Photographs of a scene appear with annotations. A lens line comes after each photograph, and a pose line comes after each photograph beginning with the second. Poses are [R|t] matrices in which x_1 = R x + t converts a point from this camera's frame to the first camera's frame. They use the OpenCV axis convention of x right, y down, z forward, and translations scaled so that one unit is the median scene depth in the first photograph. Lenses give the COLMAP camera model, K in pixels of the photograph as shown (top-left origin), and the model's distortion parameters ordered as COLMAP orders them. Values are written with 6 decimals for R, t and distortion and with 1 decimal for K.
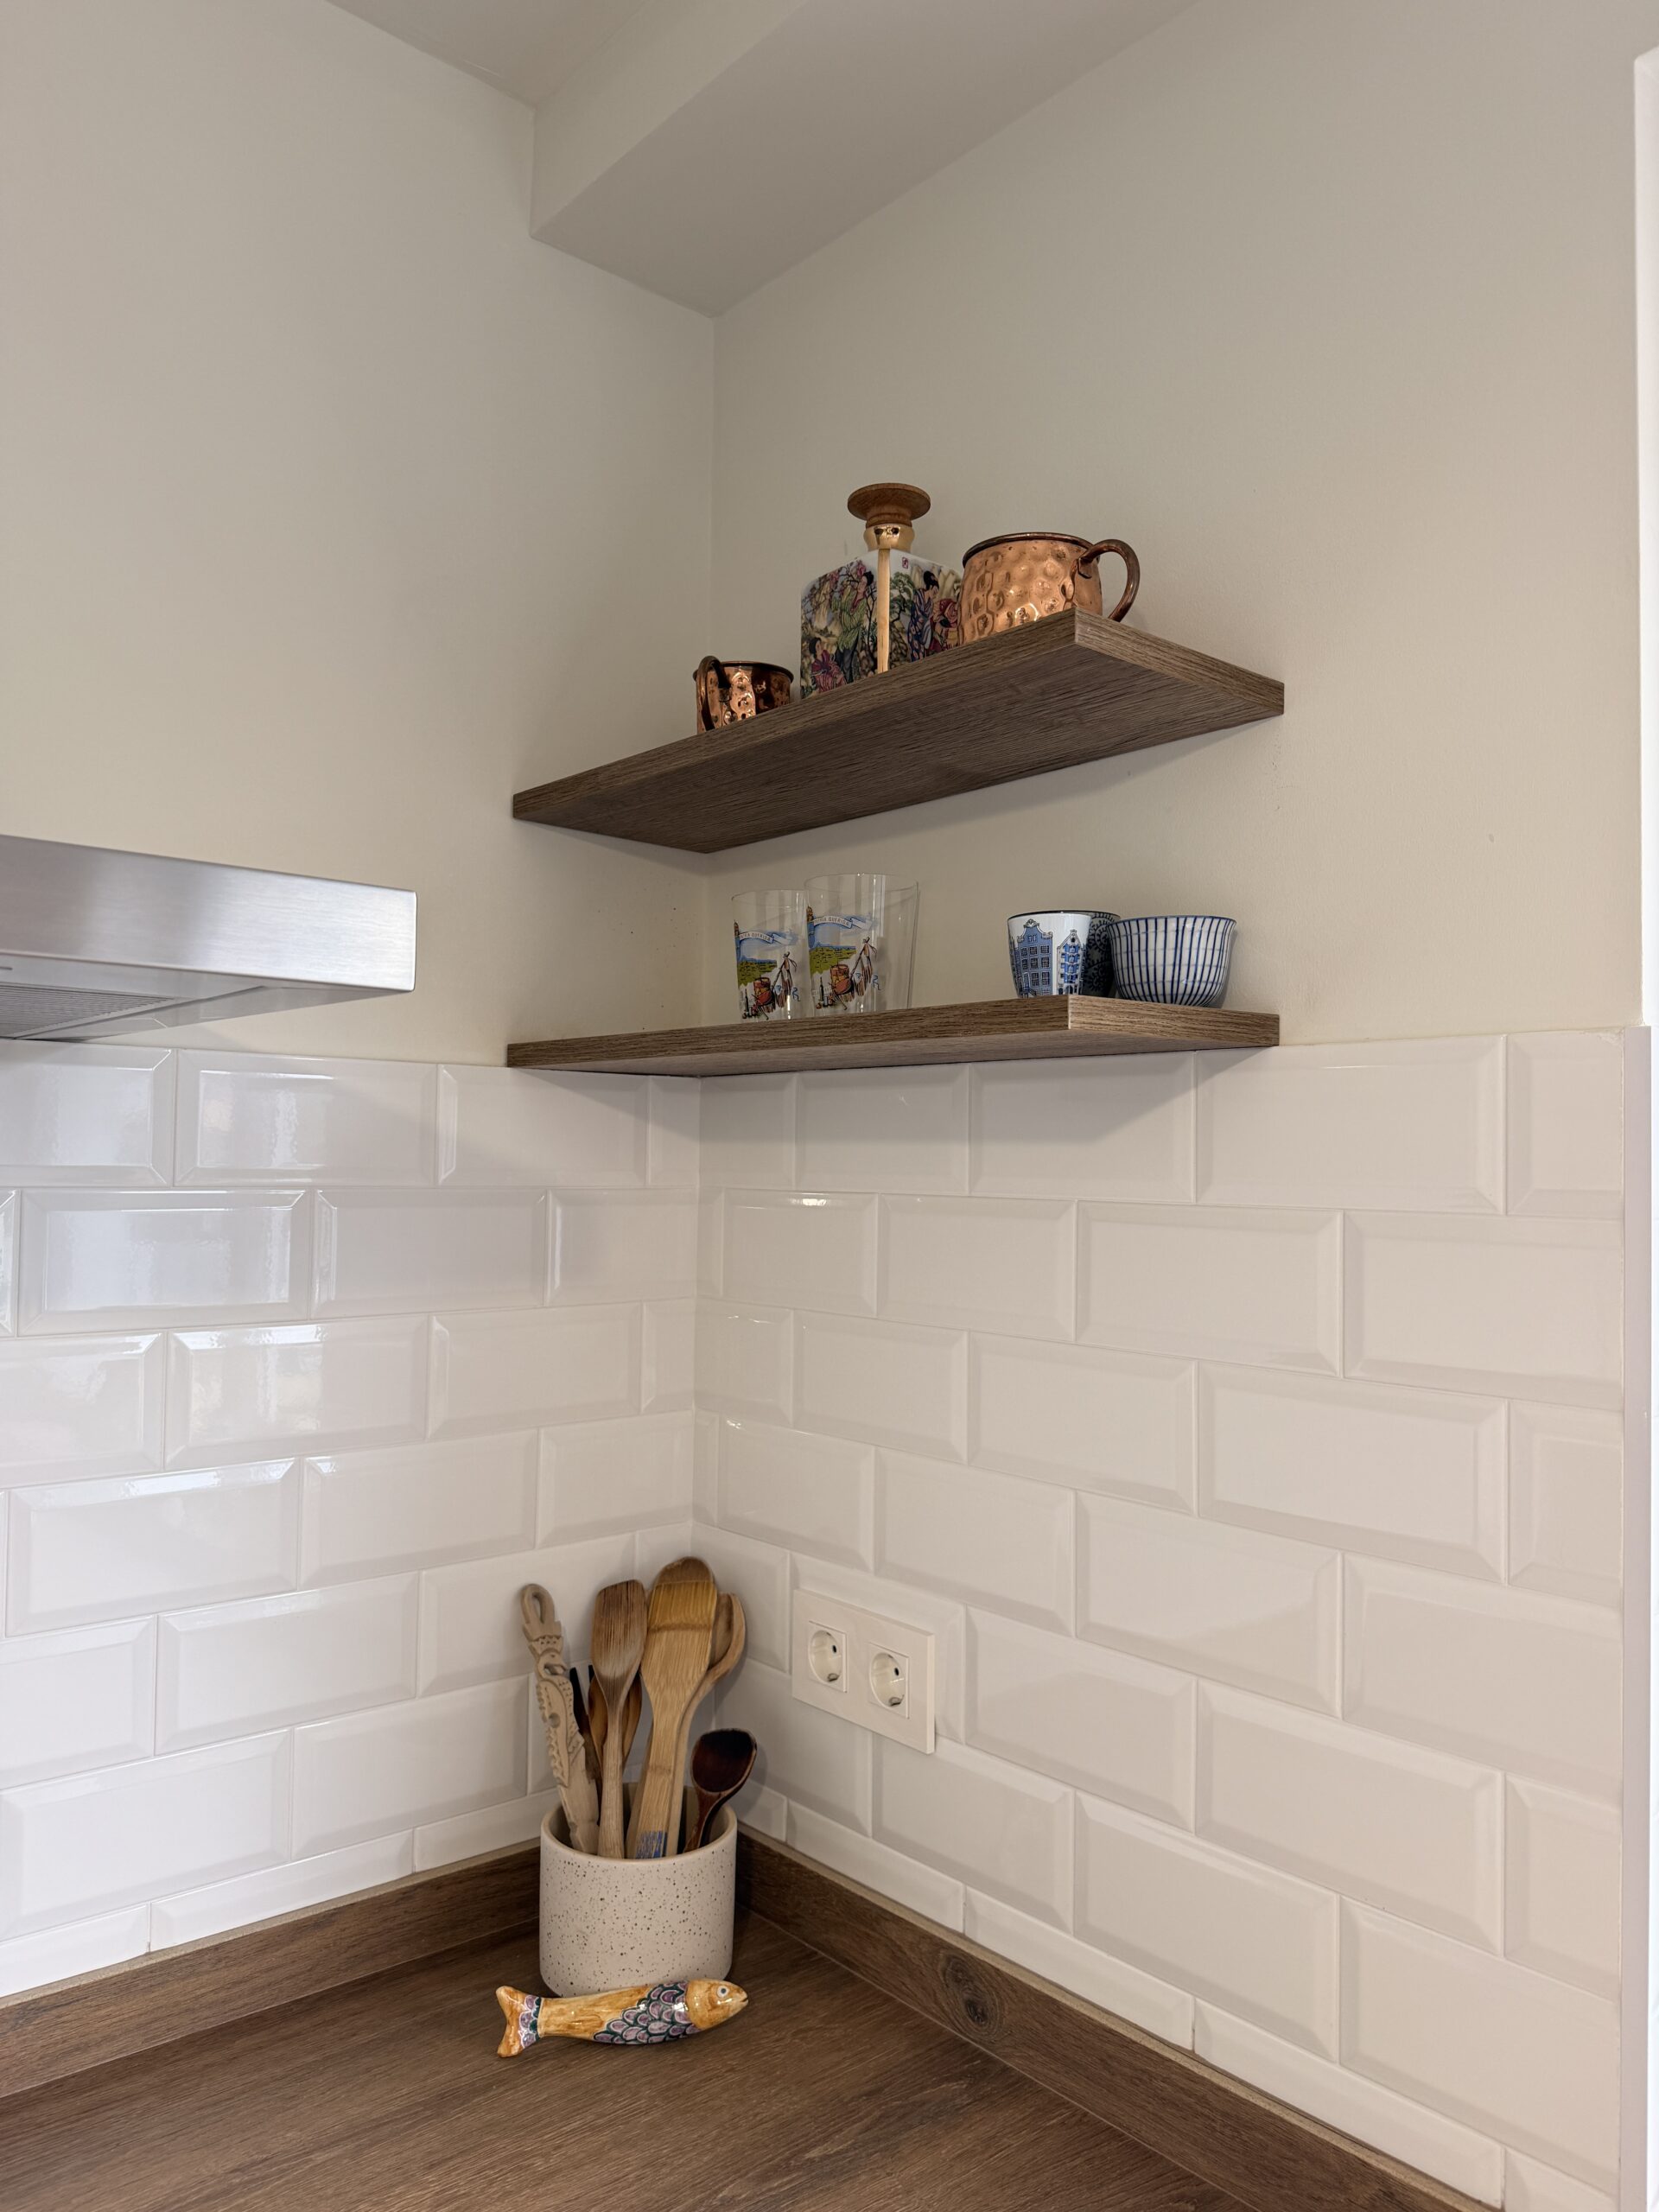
lens RADIAL K [[1562.9, 0, 829.5], [0, 1562.9, 1106.0], [0, 0, 1]] dist [0.098801, -0.189762]
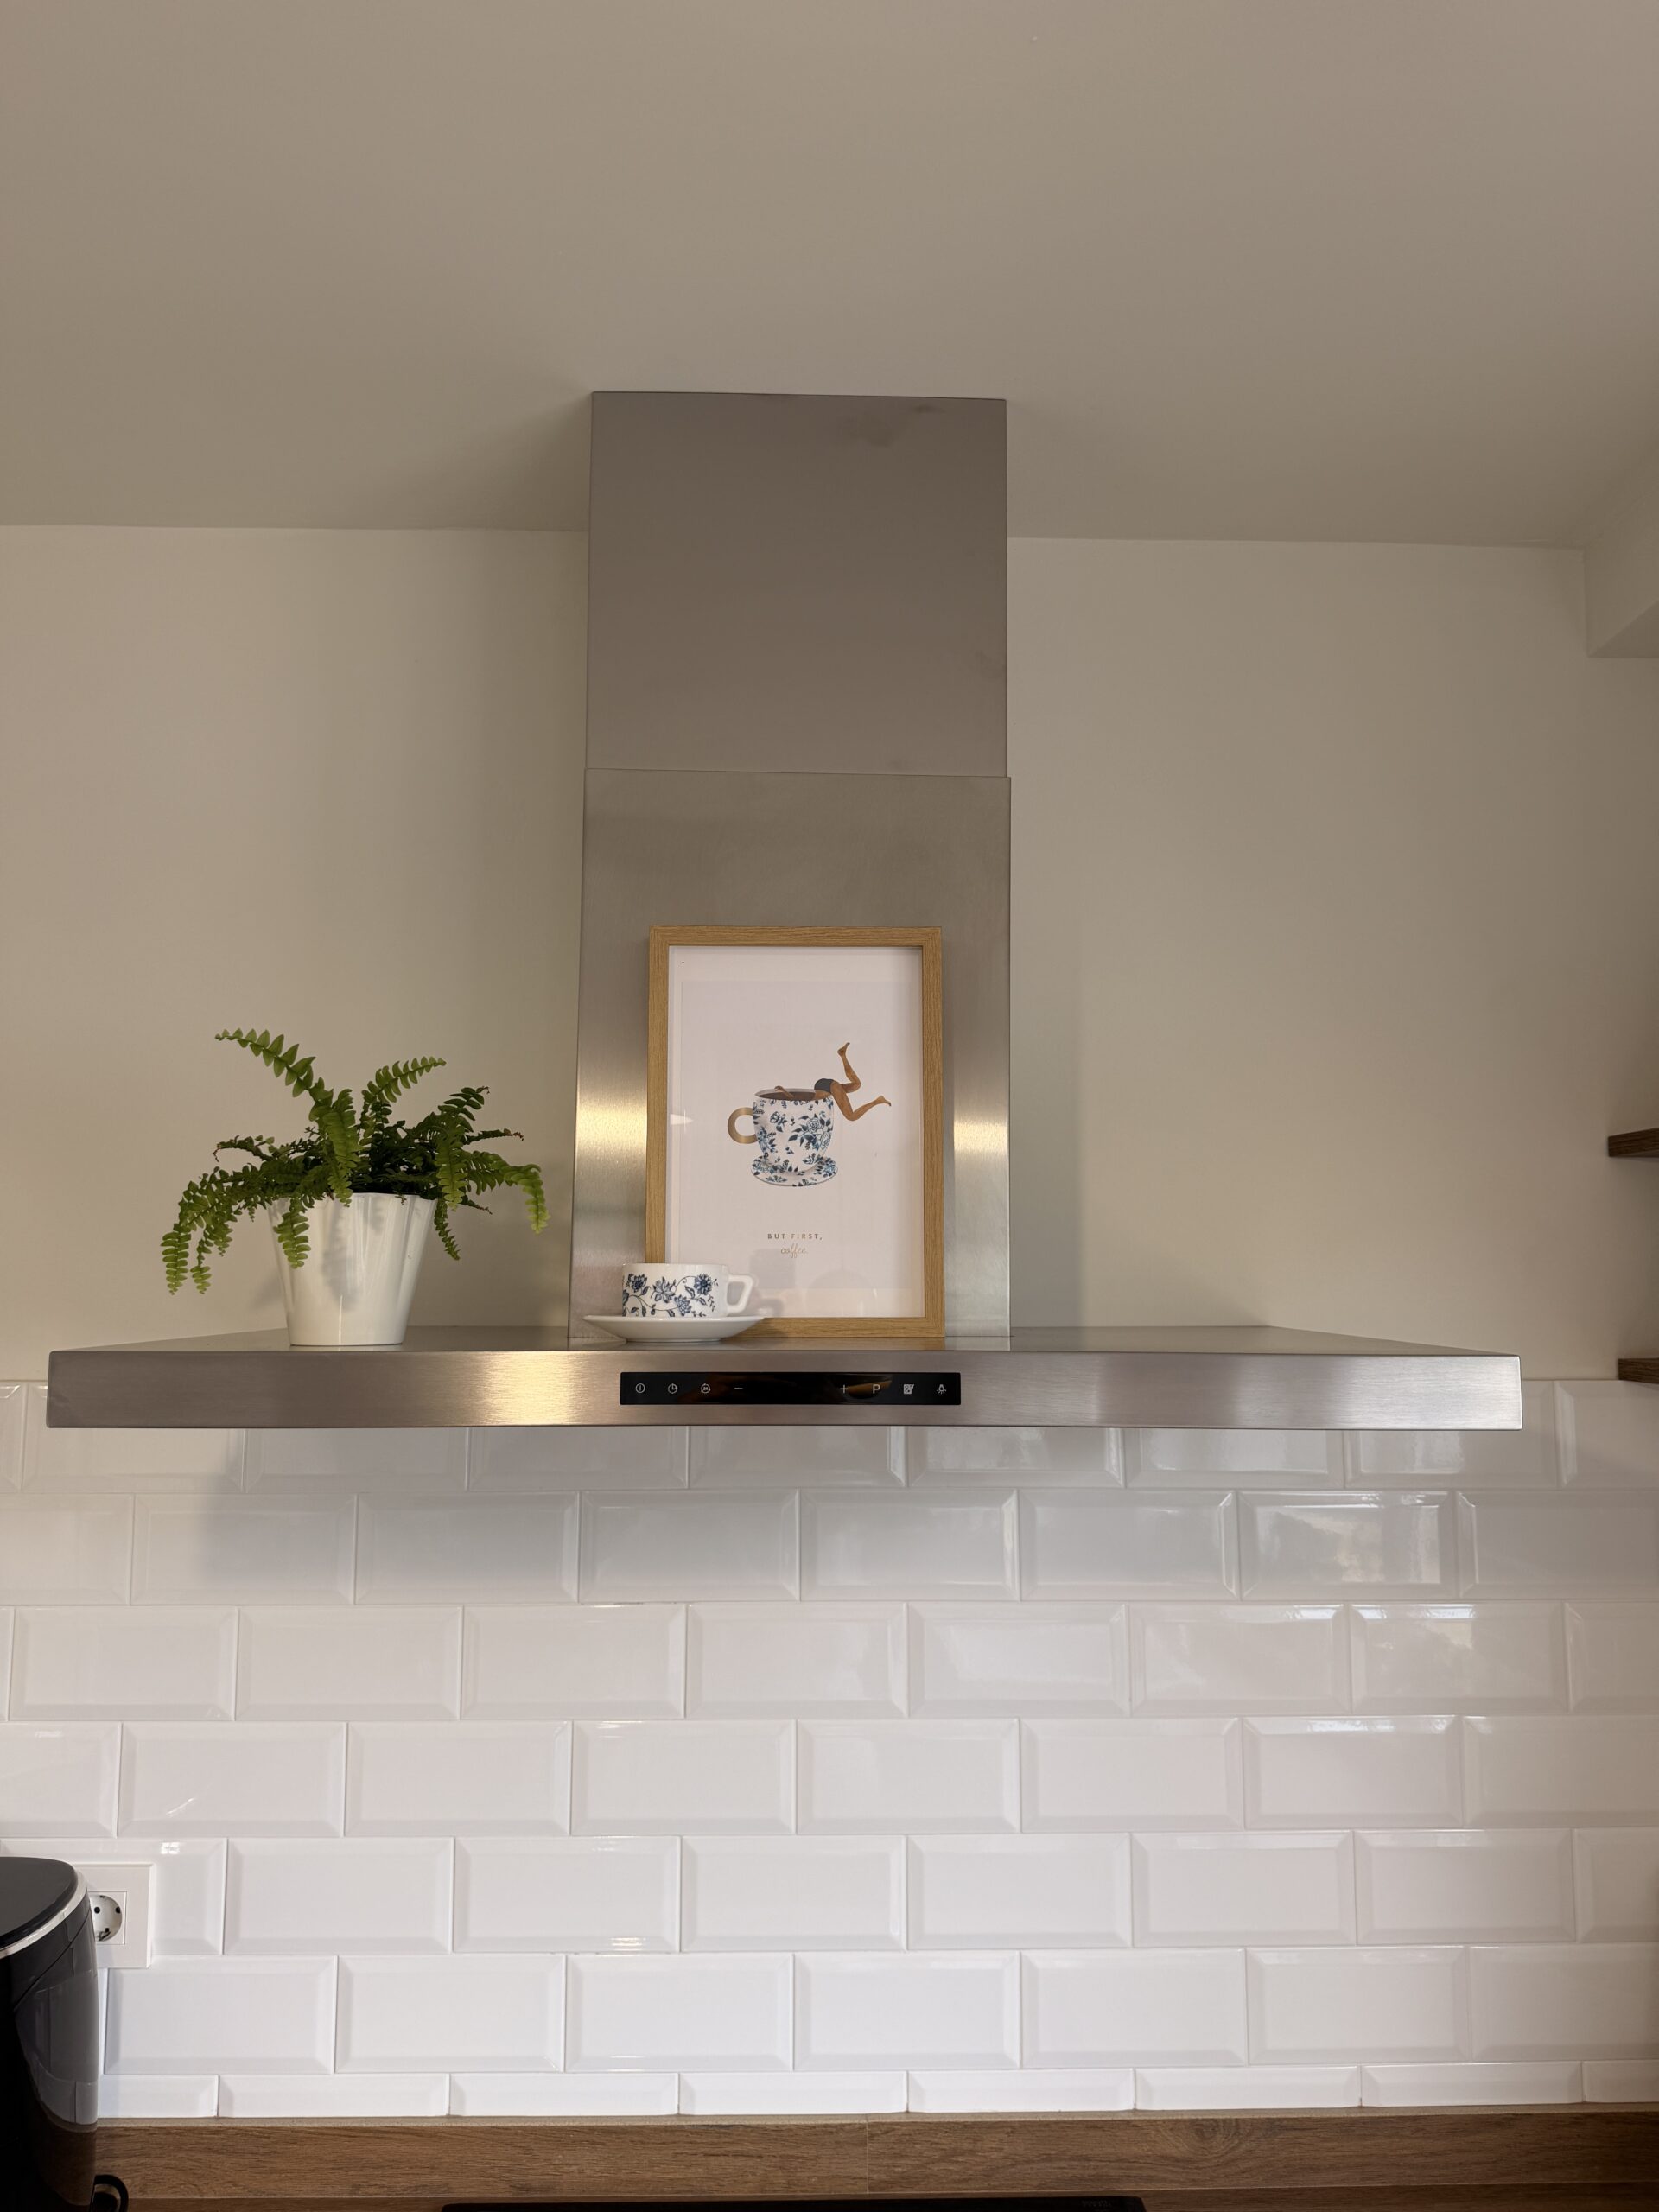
lens RADIAL K [[1591.7, 0, 843.3], [0, 1591.7, 1108.8], [0, 0, 1]] dist [-0.001437, 0.002662]
pose [[0.775961, -0.083559, -0.625222, 0.102579], [0.032789, 0.995190, -0.092310, -0.144420], [0.629928, 0.051128, 0.774968, -0.273109]]
